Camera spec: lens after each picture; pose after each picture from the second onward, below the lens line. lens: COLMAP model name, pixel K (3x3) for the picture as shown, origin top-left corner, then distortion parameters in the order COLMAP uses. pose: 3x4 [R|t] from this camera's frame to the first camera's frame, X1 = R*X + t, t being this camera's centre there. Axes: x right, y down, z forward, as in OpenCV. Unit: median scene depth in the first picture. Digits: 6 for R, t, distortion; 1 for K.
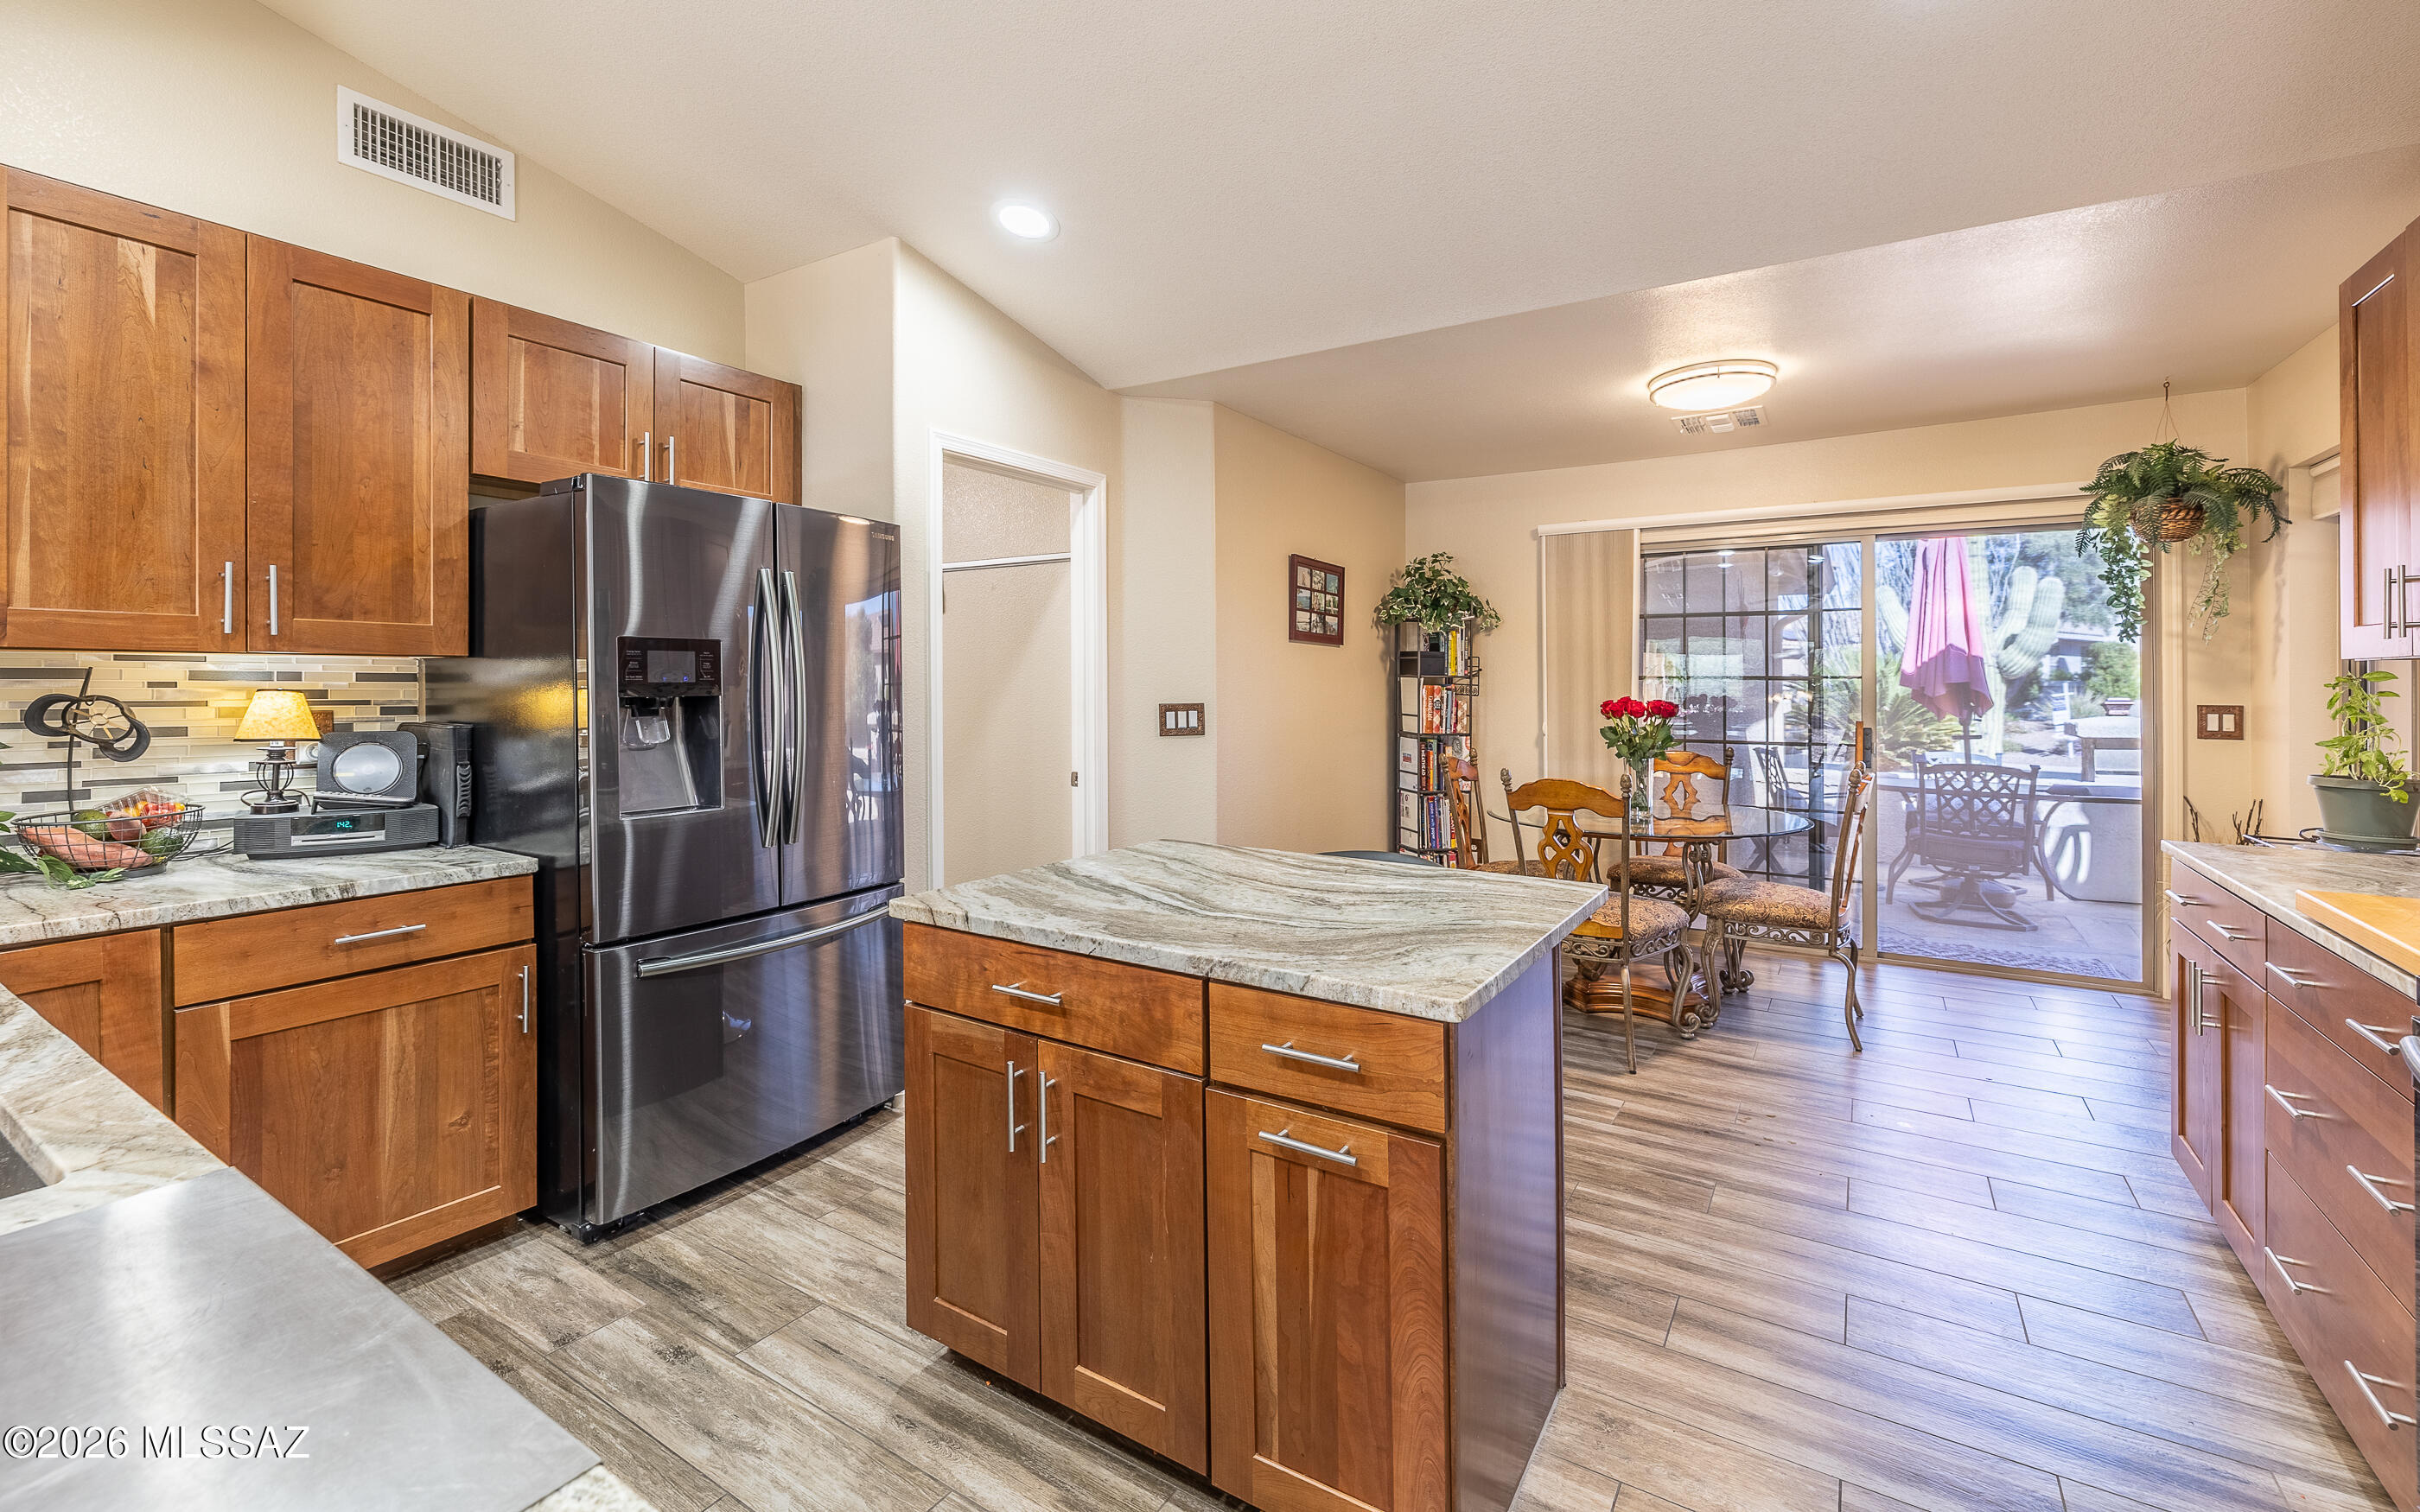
lens RADIAL K [[1035.6, 0, 1208.5], [0, 1035.6, 682.0], [0, 0, 1]] dist [0.000006, 0.000345]
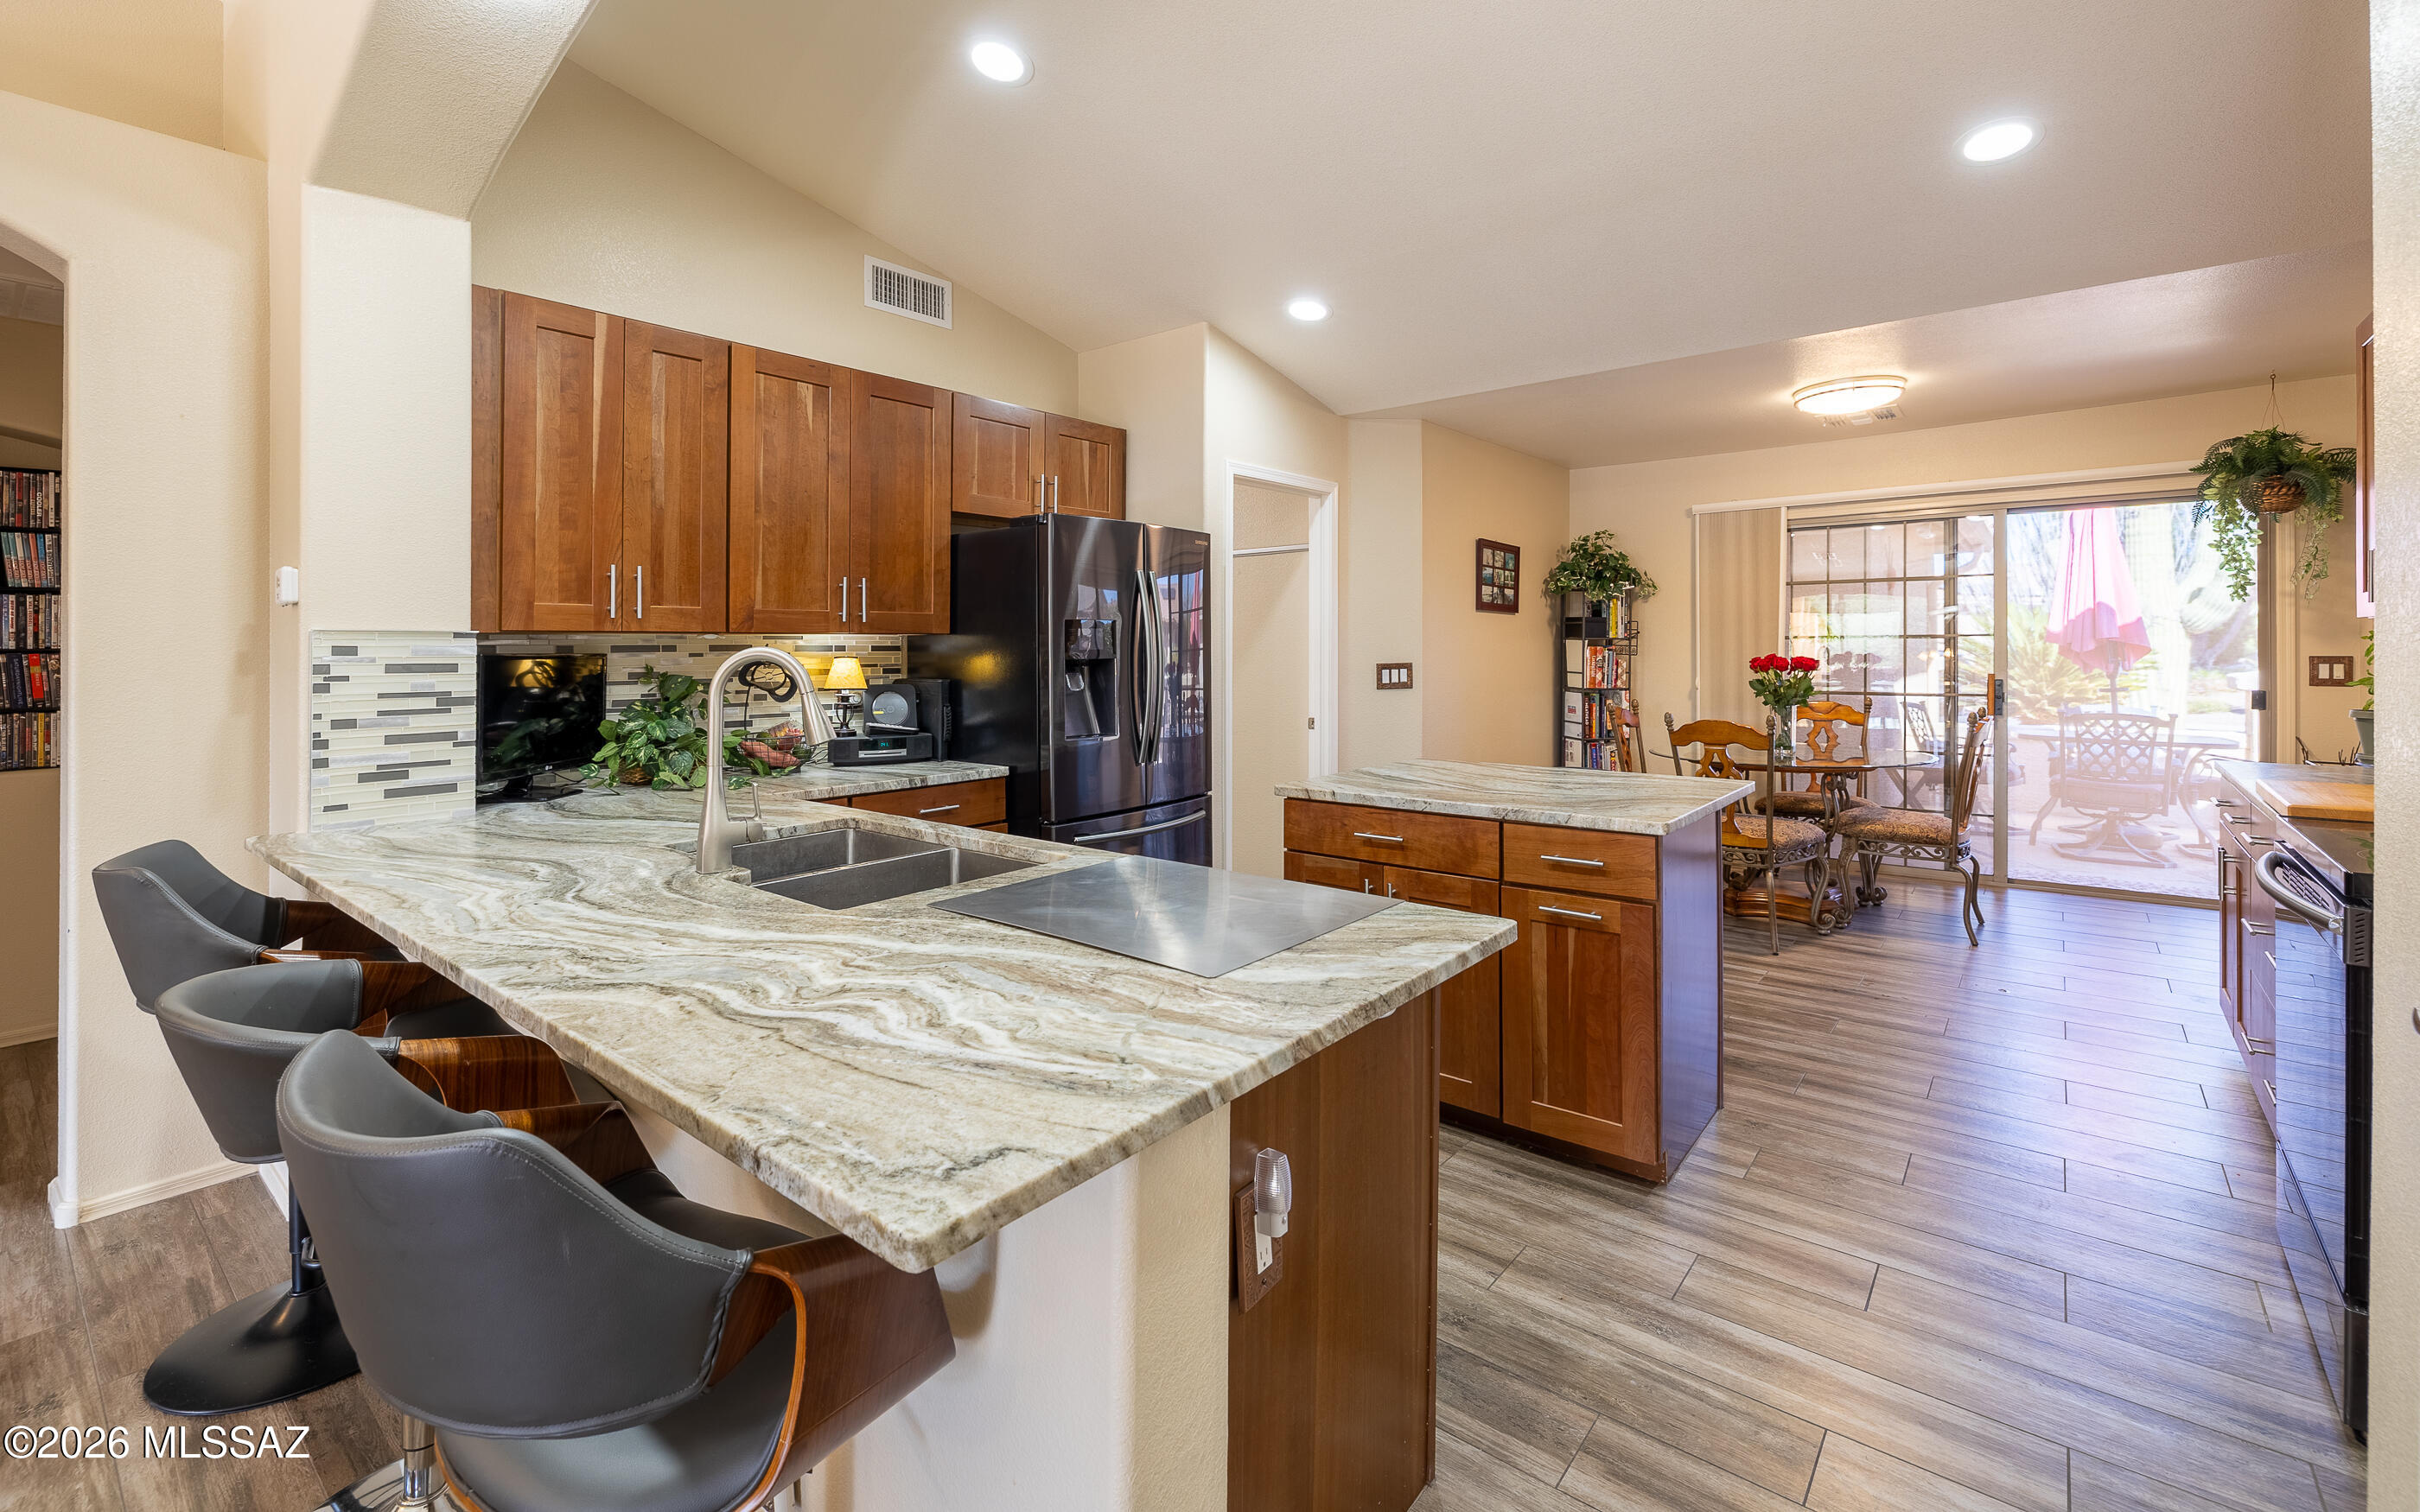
lens RADIAL K [[1040.0, 0, 1200.4], [0, 1040.0, 681.6], [0, 0, 1]] dist [0.000811, -0.000005]
pose [[0.992383, -0.007173, -0.122981, -0.115517], [0.011212, 0.999419, 0.032180, 0.000101], [0.122679, -0.033314, 0.991887, -0.301800]]
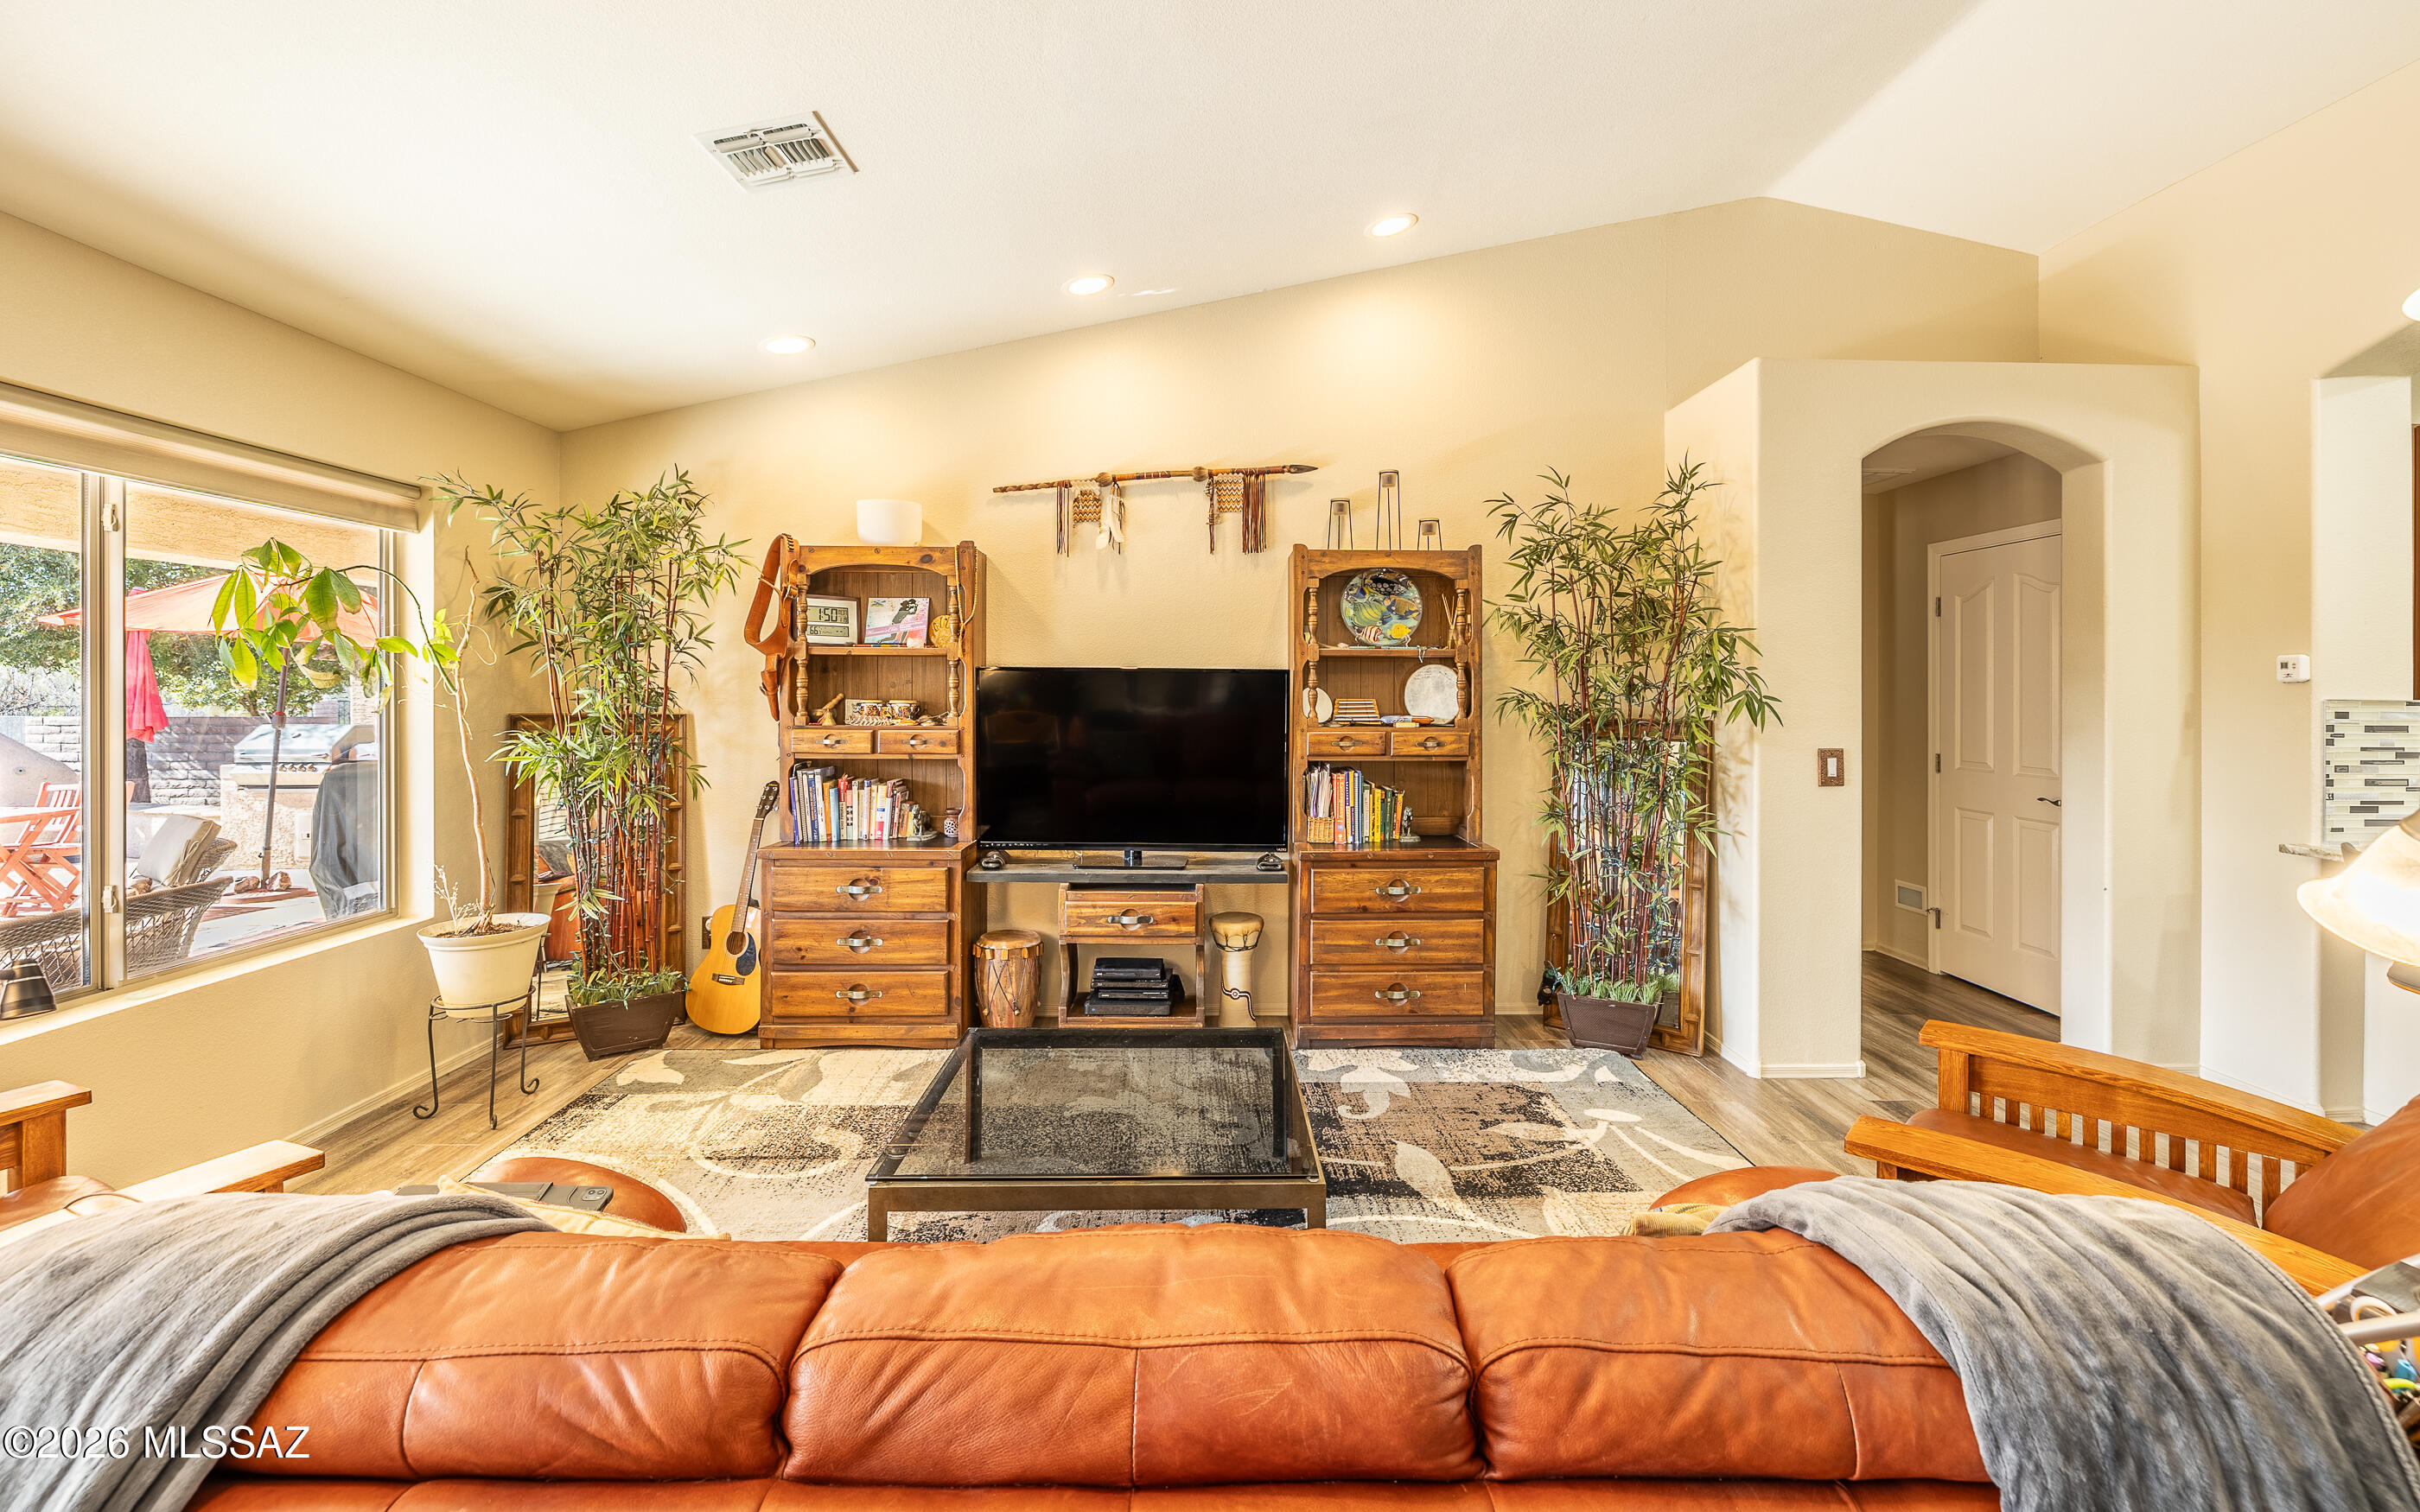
lens RADIAL K [[1028.4, 0, 1211.1], [0, 1028.4, 697.9], [0, 0, 1]] dist [-0.000886, -0.000203]
pose [[0.553071, 0.004680, -0.833121, -0.532105], [-0.001579, 0.999988, 0.004570, -0.021595], [0.833133, -0.001212, 0.553072, -1.013199]]
